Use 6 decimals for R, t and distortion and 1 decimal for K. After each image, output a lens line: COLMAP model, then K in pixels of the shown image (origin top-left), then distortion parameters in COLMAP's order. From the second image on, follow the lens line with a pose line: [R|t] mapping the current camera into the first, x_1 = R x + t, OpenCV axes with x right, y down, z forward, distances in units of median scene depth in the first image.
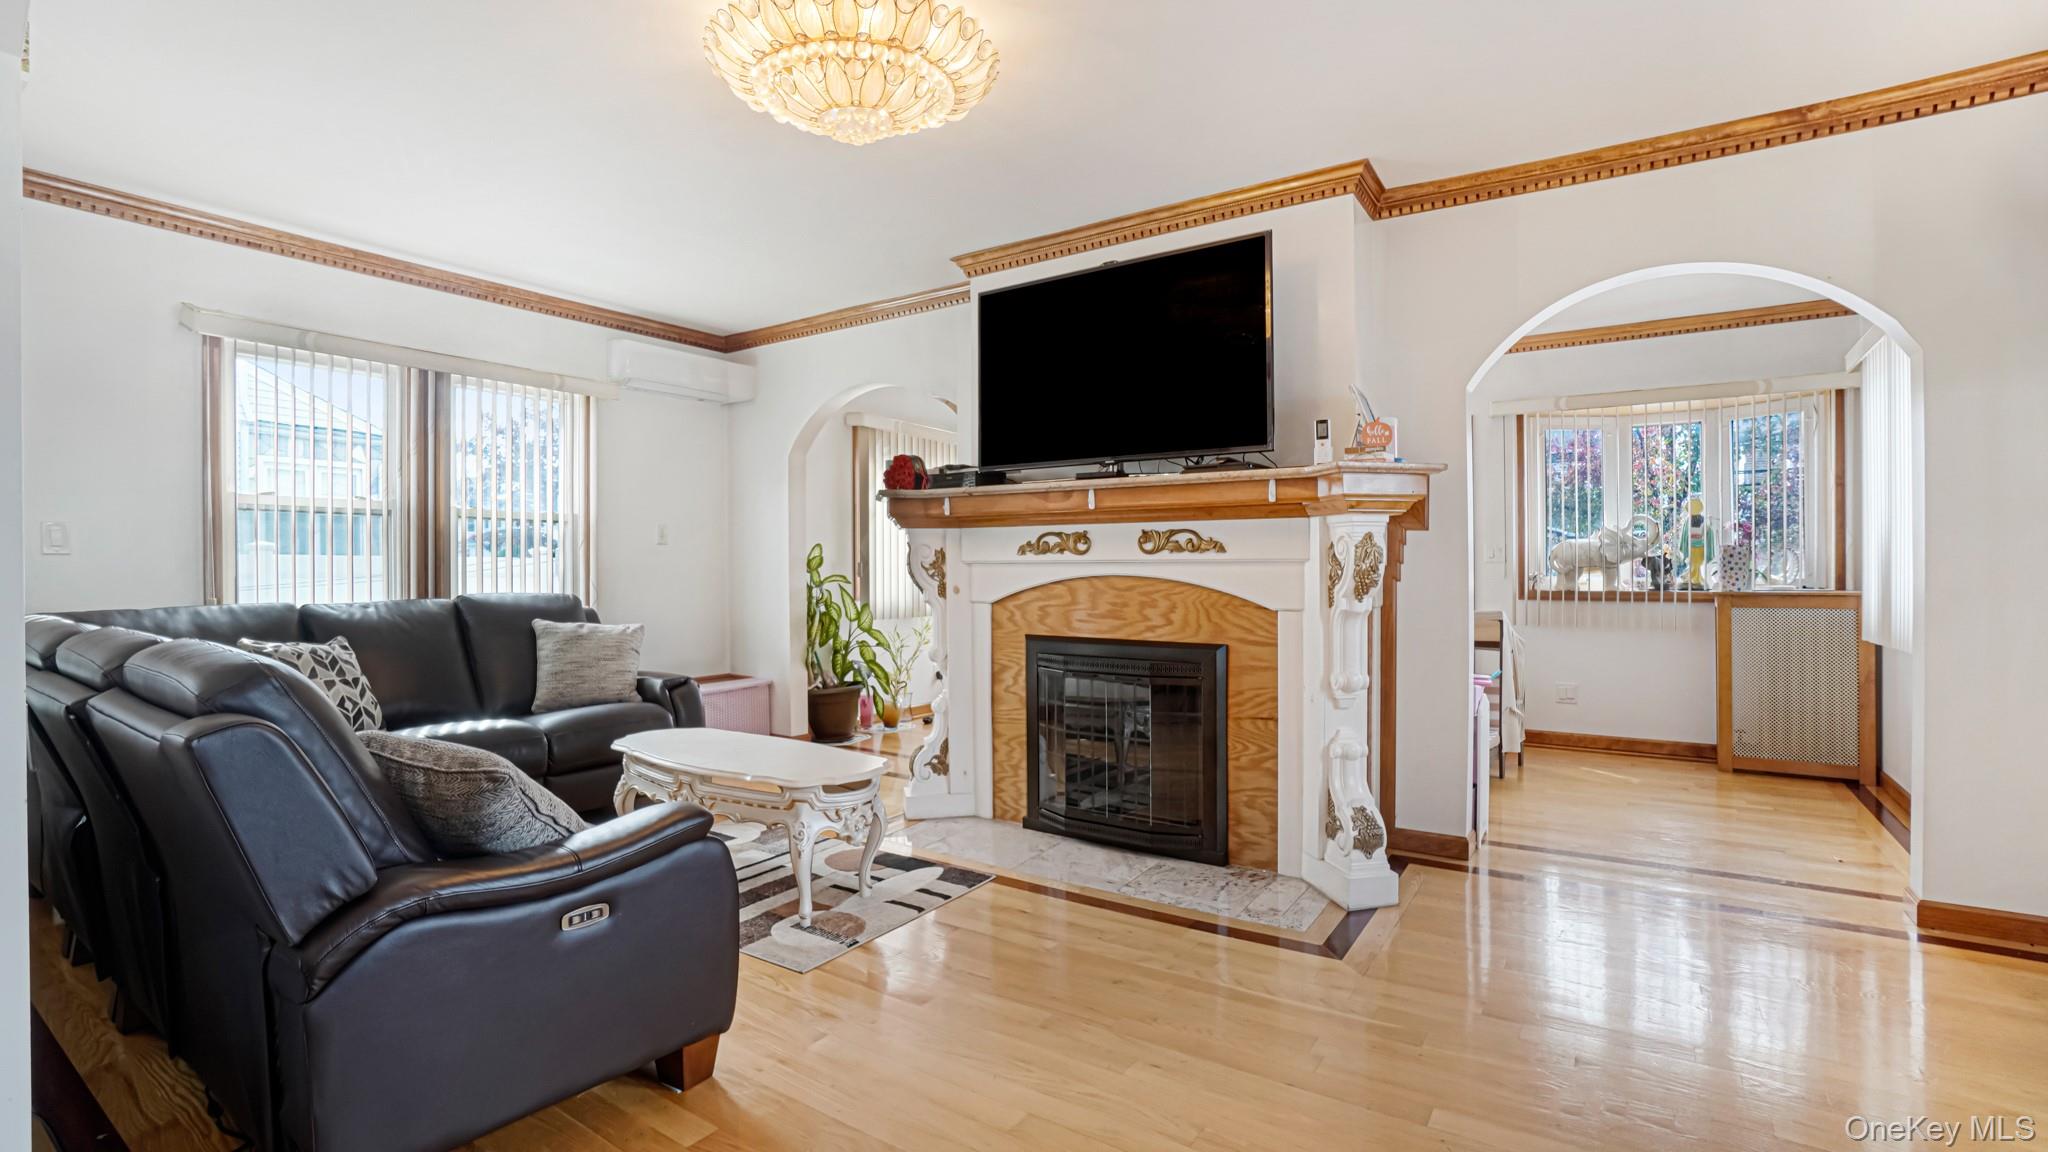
lens RADIAL K [[954.2, 0, 1022.7], [0, 954.2, 563.8], [0, 0, 1]] dist [0.000452, 0.000094]
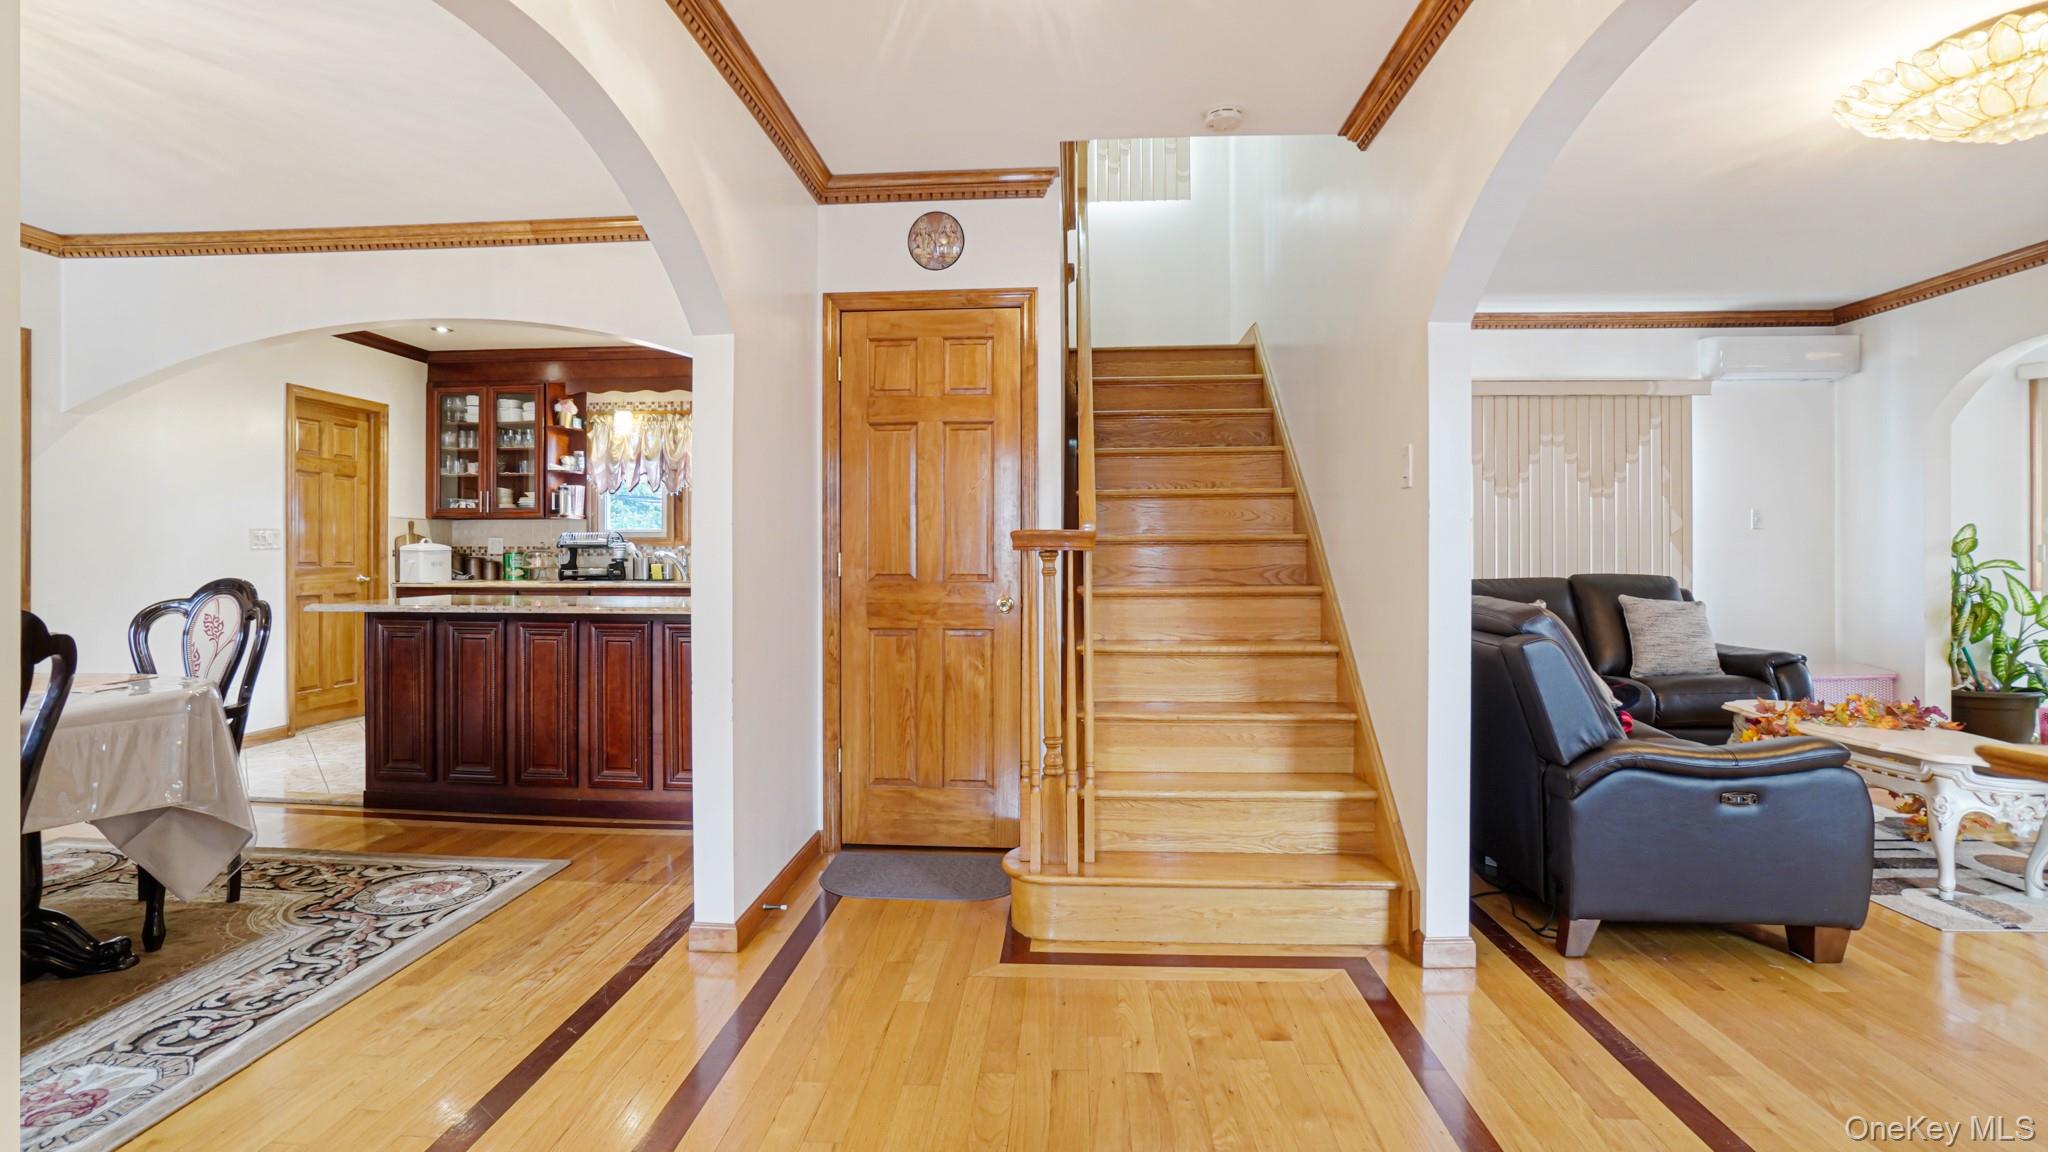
lens RADIAL K [[947.3, 0, 960.3], [0, 947.3, 554.5], [0, 0, 1]] dist [-0.073103, 0.020653]
pose [[0.489620, 0.007720, -0.871902, 0.065793], [0.002069, 0.999948, 0.010016, -0.004971], [0.871933, -0.006708, 0.489579, -0.305397]]
